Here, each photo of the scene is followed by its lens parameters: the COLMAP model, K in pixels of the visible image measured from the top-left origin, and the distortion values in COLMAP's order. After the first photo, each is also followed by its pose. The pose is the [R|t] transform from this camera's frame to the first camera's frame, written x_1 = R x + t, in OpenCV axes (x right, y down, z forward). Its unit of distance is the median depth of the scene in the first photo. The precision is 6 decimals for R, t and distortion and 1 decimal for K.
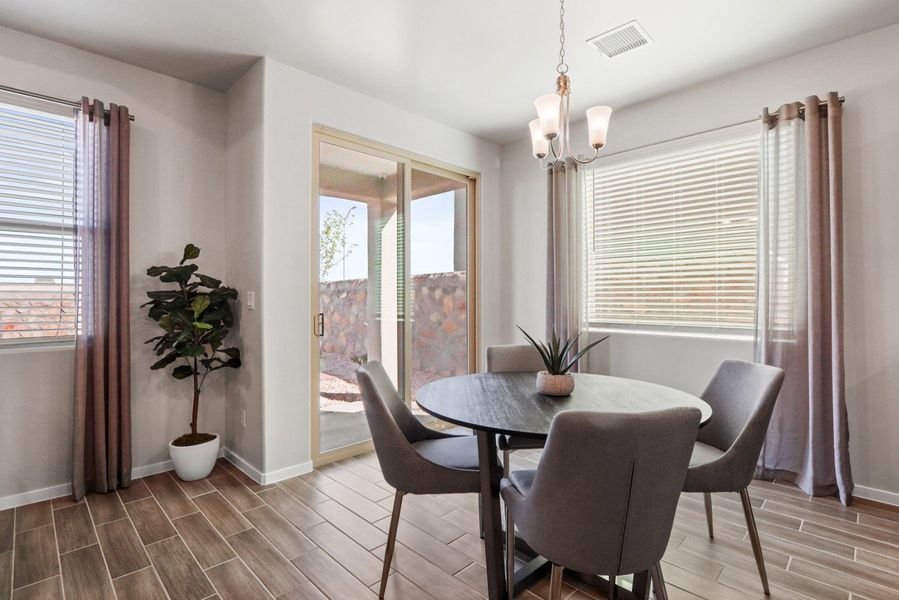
lens RADIAL K [[433.9, 0, 446.4], [0, 433.9, 294.8], [0, 0, 1]] dist [-0.018016, 0.002431]
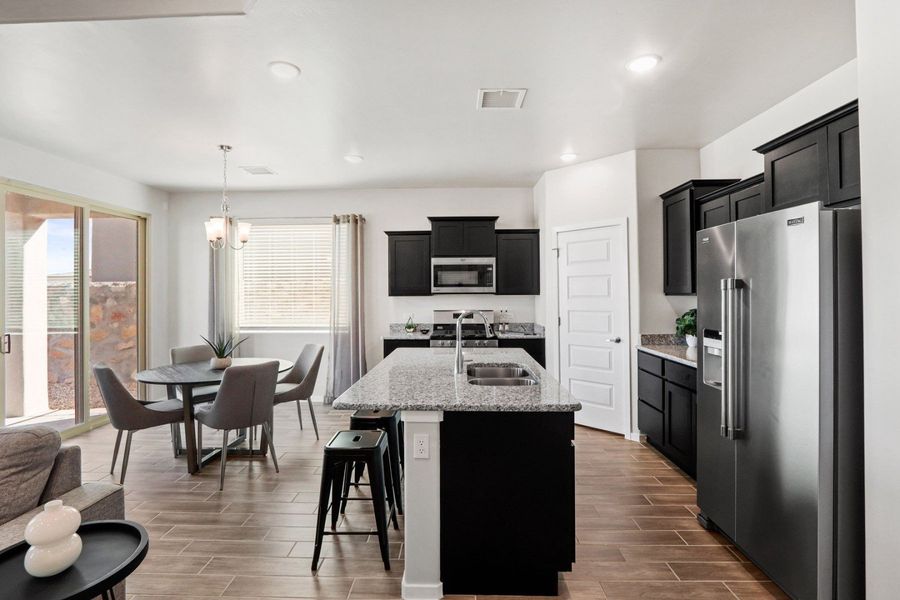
lens RADIAL K [[434.4, 0, 445.7], [0, 434.4, 288.7], [0, 0, 1]] dist [-0.018016, 0.002431]
pose [[0.724881, -0.000954, 0.688874, -0.271580], [0.002534, 0.999996, -0.001281, -0.095093], [-0.688870, 0.002674, 0.724880, -0.845091]]
